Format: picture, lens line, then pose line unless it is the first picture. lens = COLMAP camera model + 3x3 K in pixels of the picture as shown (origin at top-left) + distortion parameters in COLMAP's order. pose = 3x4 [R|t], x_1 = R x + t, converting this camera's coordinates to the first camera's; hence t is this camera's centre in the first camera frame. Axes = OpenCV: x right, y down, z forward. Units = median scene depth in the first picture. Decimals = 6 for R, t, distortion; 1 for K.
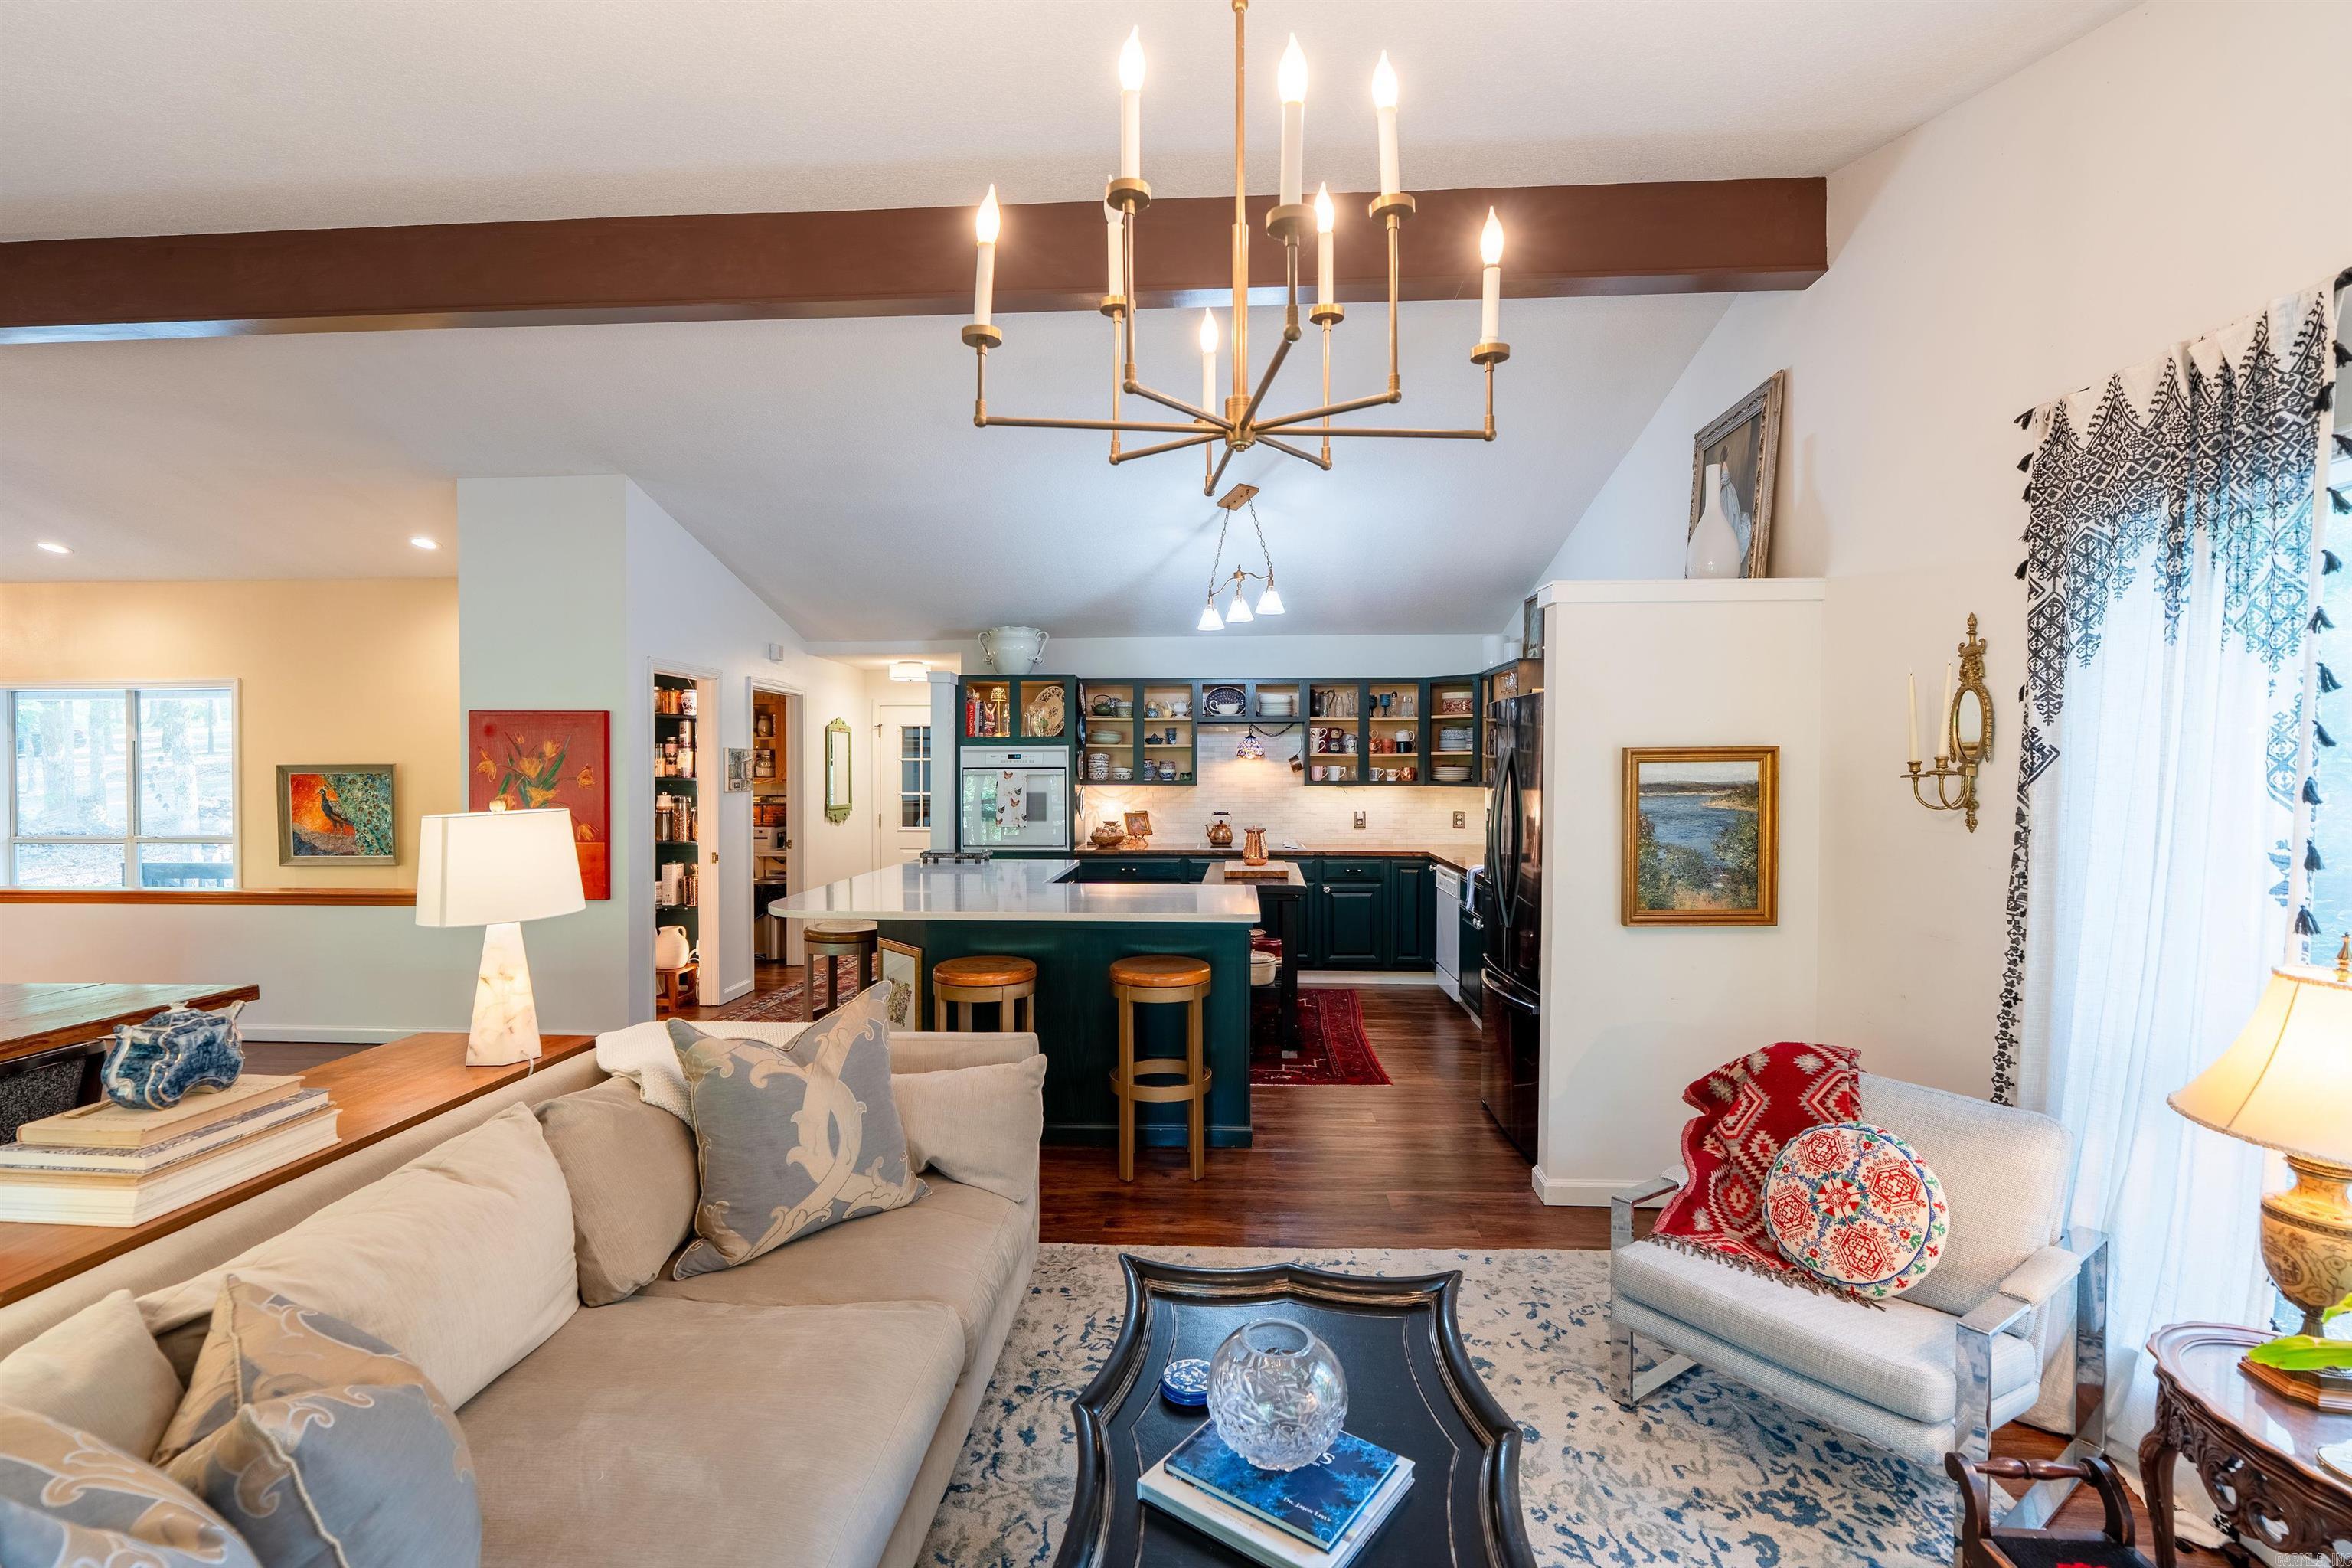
lens RADIAL K [[1047.8, 0, 1177.3], [0, 1047.8, 786.3], [0, 0, 1]] dist [-0.003824, 0.000379]
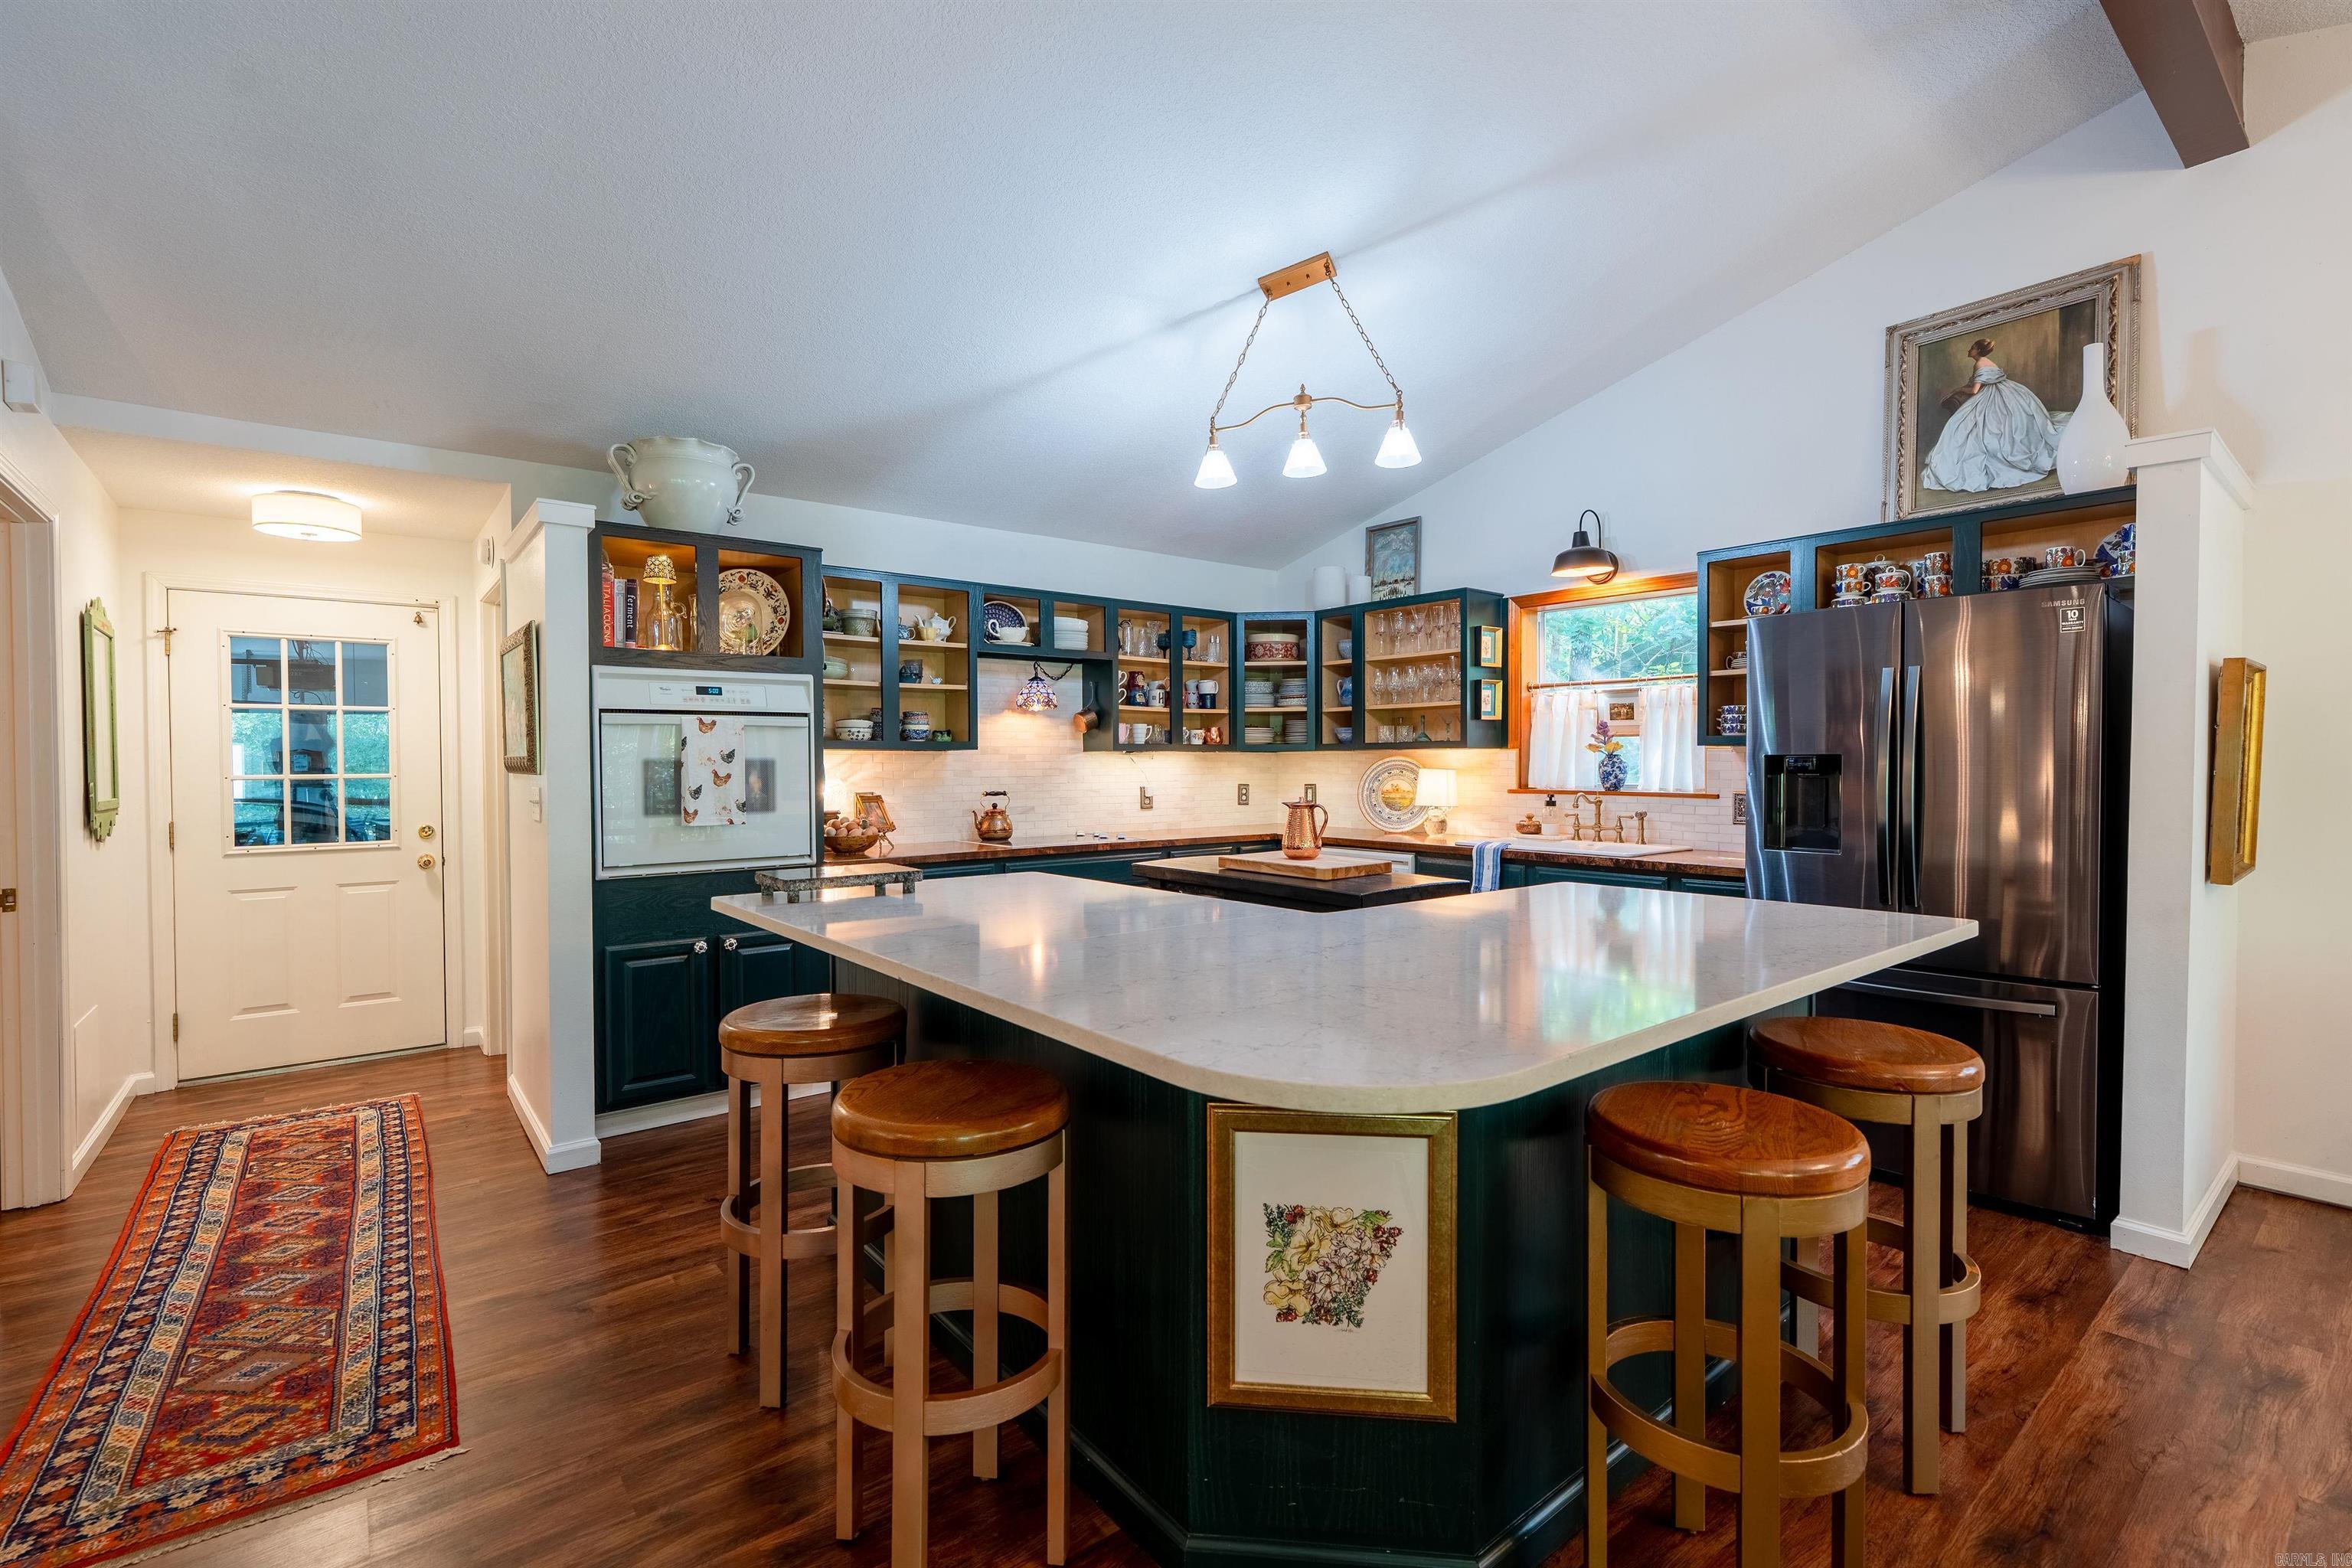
lens RADIAL K [[1047.8, 0, 1174.1], [0, 1047.8, 781.1], [0, 0, 1]] dist [-0.003824, 0.000379]
pose [[0.744804, -0.015330, 0.667108, -0.331499], [0.017448, 0.999842, 0.003496, 0.018946], [-0.667056, 0.009035, 0.744953, 0.457085]]
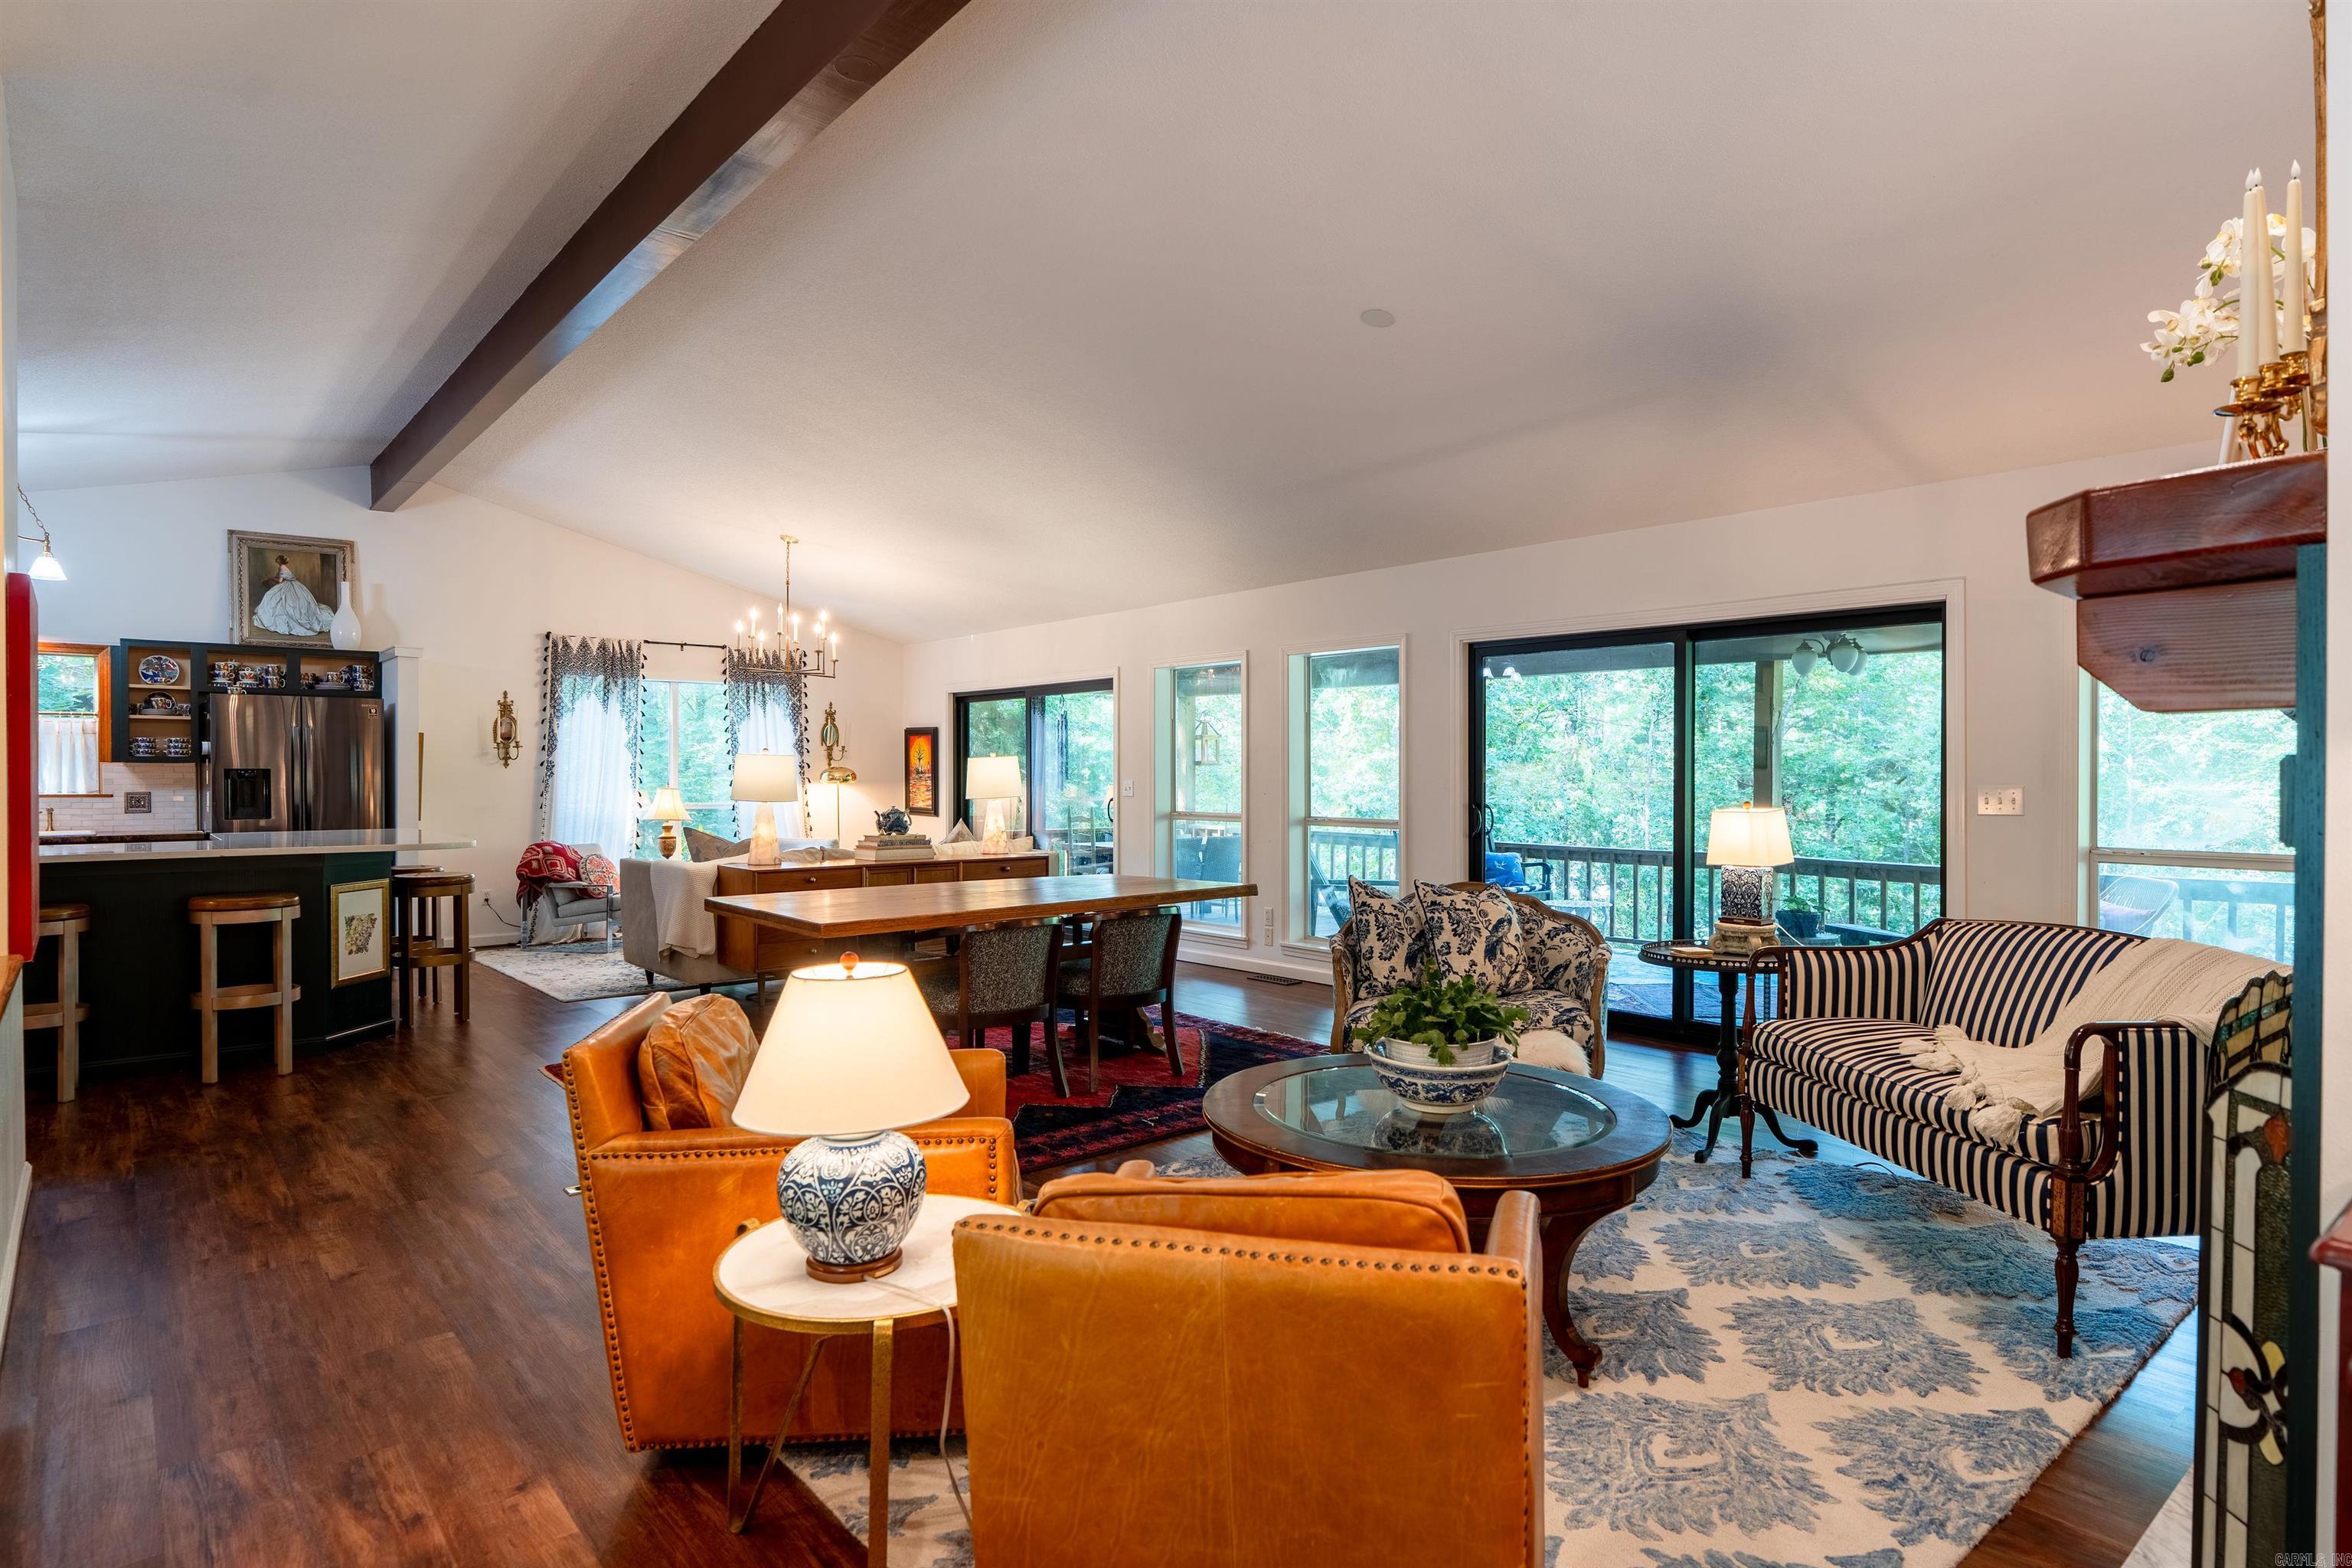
lens RADIAL K [[1282.6, 0, 1190.8], [0, 1282.6, 781.5], [0, 0, 1]] dist [0.001136, -0.000557]
pose [[-0.693566, -0.003002, 0.720387, -1.155300], [0.016165, 0.999675, 0.019728, 0.016095], [-0.720211, 0.025328, -0.693292, 0.796086]]
